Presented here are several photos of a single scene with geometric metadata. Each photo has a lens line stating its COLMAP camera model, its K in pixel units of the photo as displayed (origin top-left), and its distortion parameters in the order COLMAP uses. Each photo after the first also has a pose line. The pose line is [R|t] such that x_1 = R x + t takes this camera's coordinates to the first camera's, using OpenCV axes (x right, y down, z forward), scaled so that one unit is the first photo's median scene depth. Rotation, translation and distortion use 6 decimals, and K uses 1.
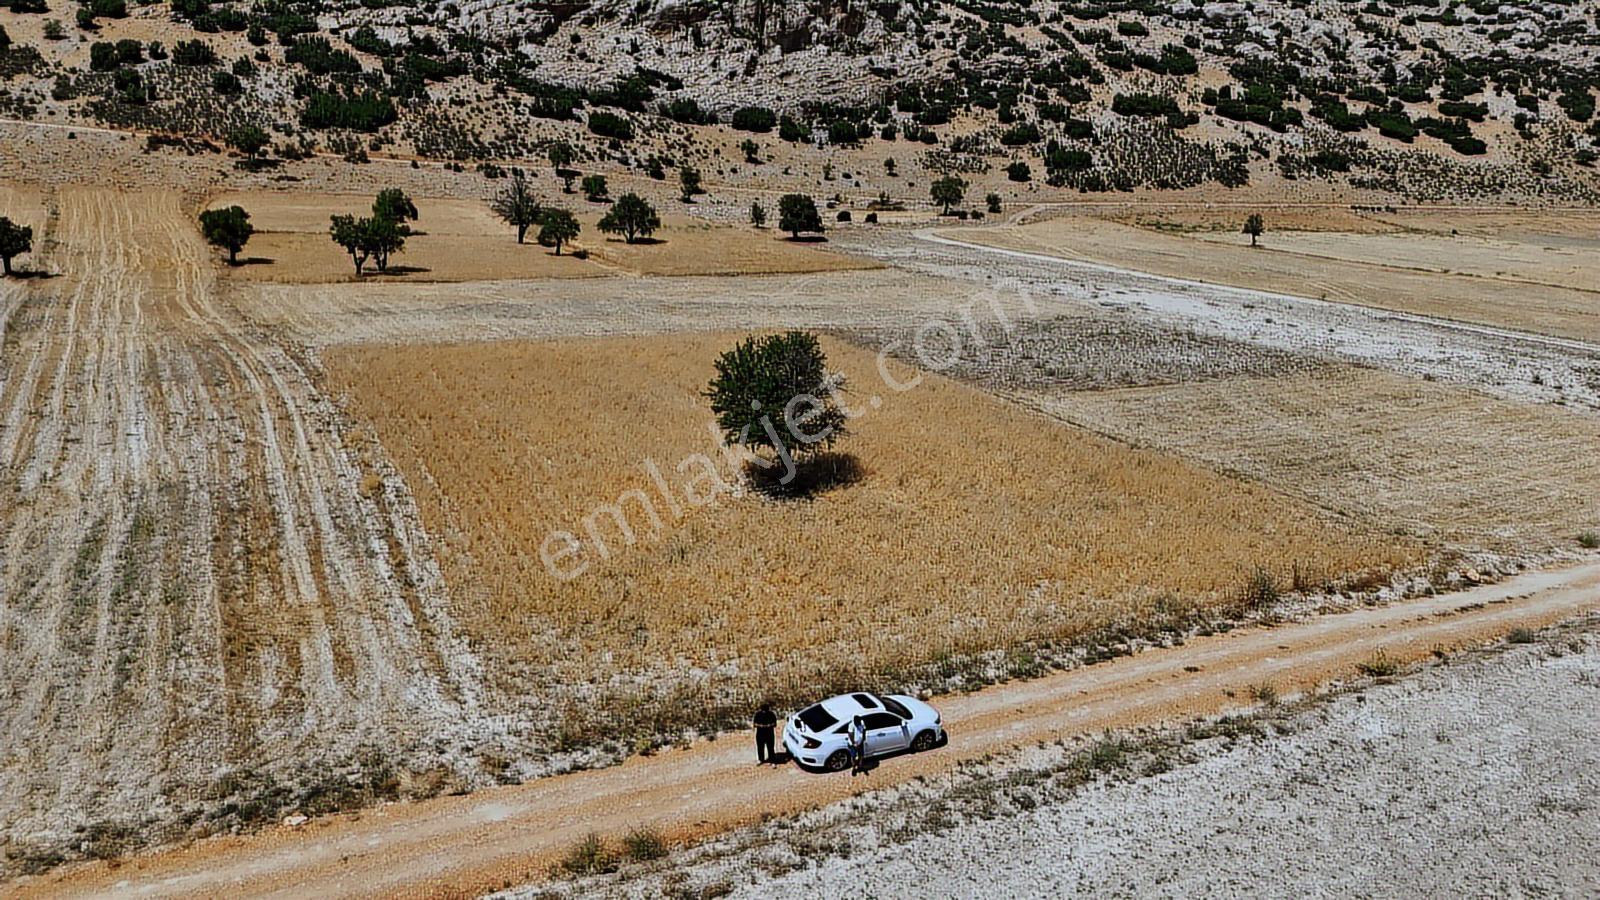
lens RADIAL K [[1223.7, 0, 792.2], [0, 1223.7, 452.1], [0, 0, 1]] dist [0.082623, -0.065663]
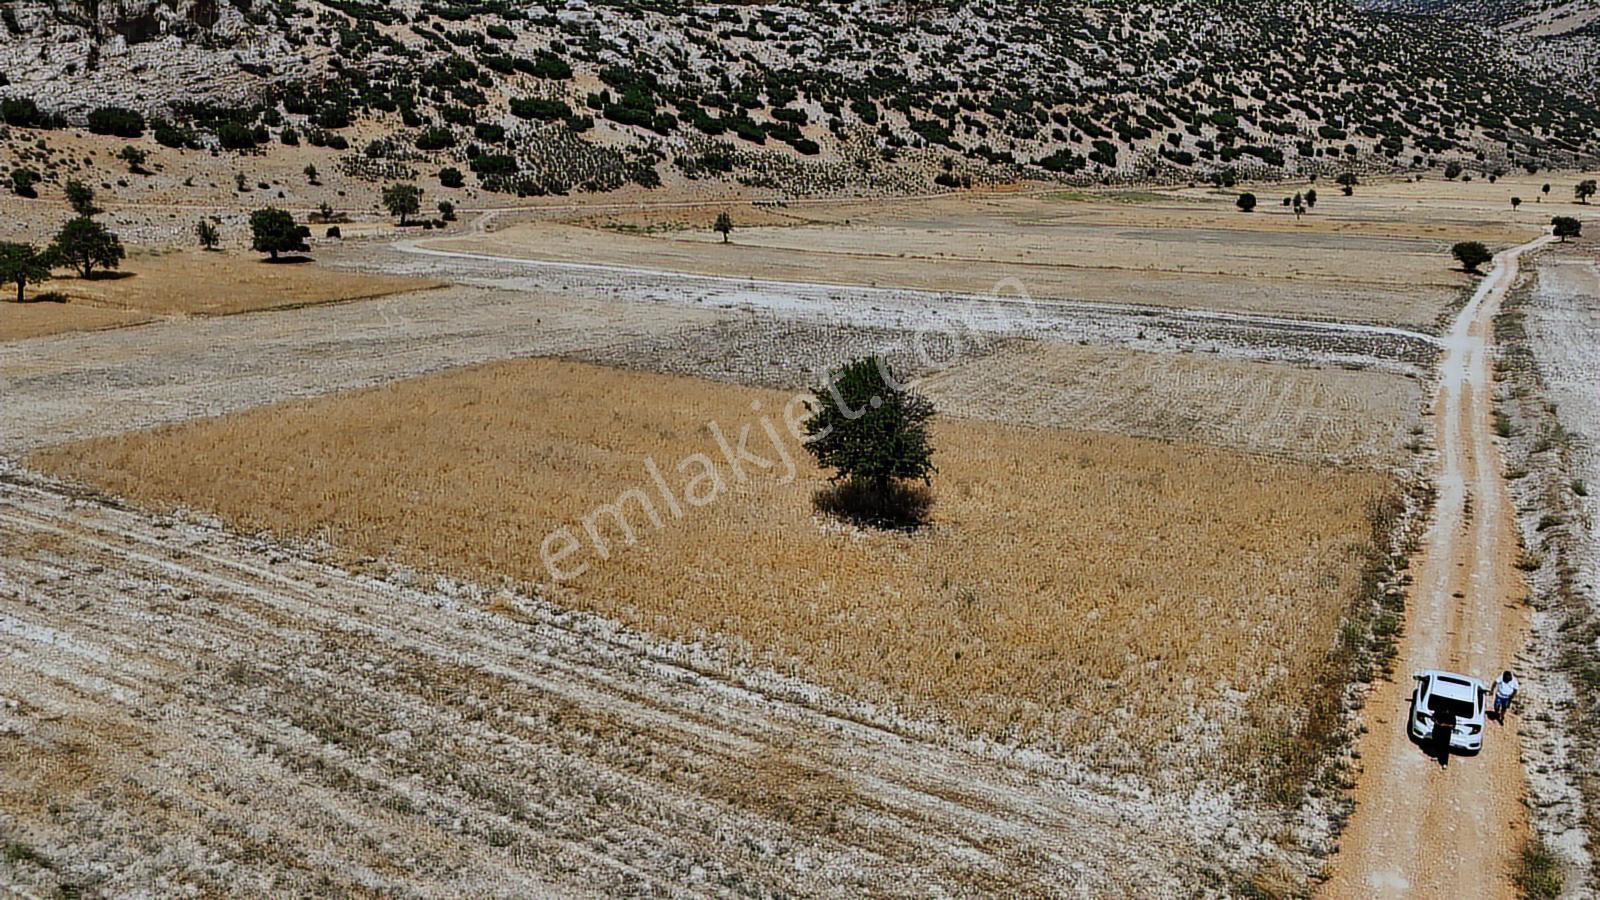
lens RADIAL K [[1223.7, 0, 792.2], [0, 1223.7, 452.1], [0, 0, 1]] dist [0.082623, -0.065663]
pose [[0.851651, -0.145264, 0.503576, -0.086664], [0.145151, 0.988613, 0.039699, -0.011826], [-0.503608, 0.039285, 0.863038, 0.032073]]
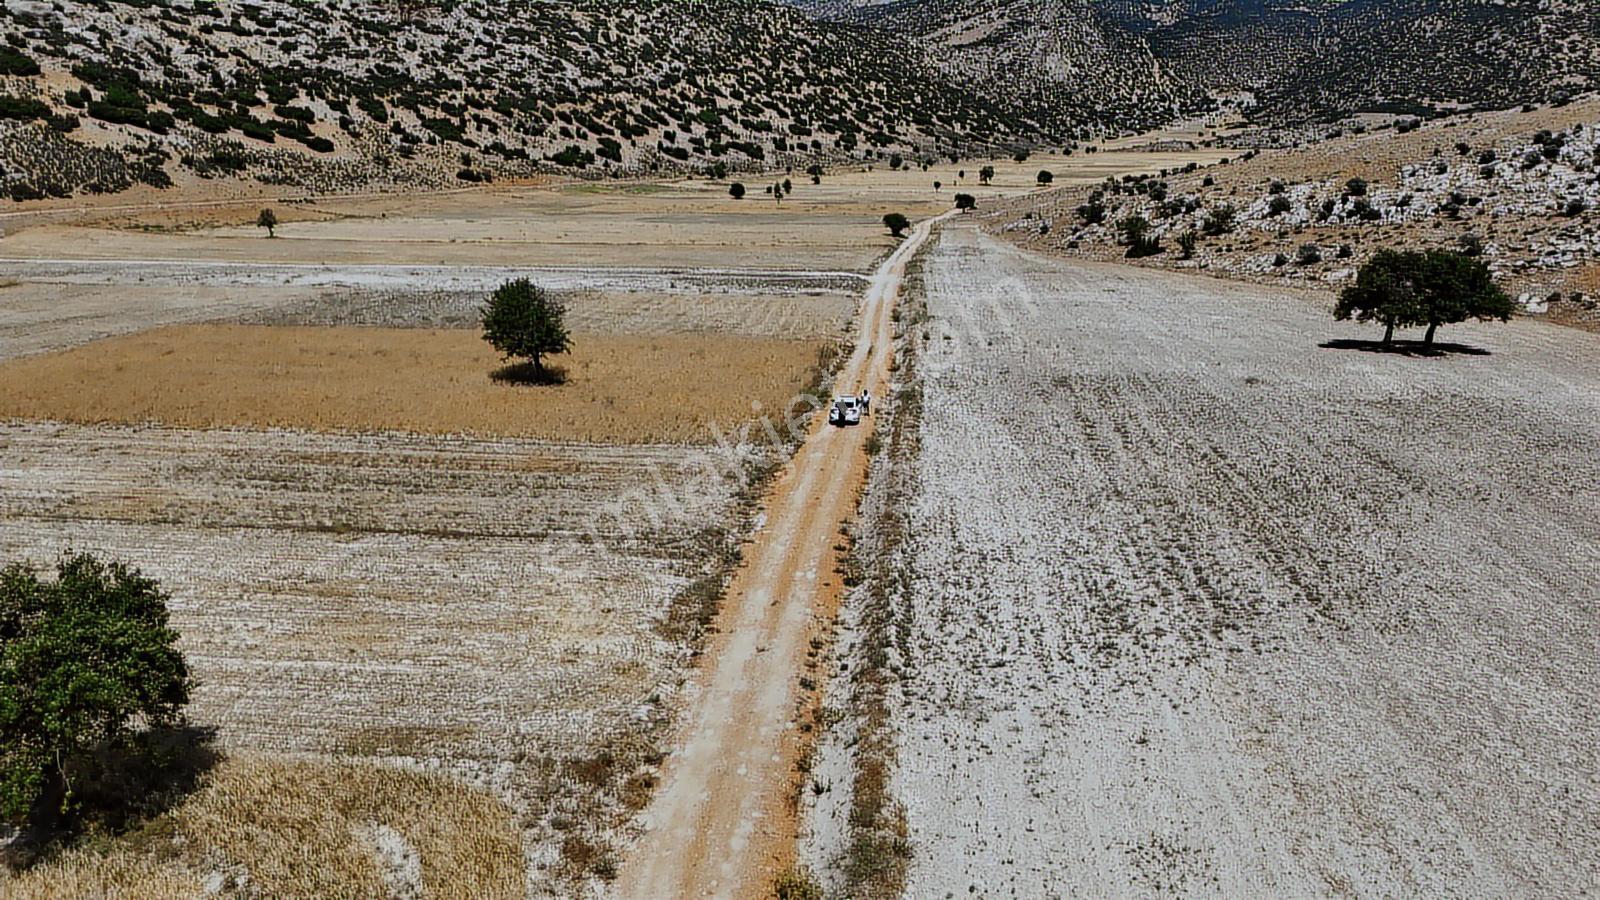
lens RADIAL K [[1223.7, 0, 792.2], [0, 1223.7, 452.1], [0, 0, 1]] dist [0.082623, -0.065663]
pose [[0.589011, -0.228121, 0.775260, -0.160397], [0.226676, 0.967456, 0.112456, 0.001340], [-0.775683, 0.109495, 0.621552, -0.027128]]
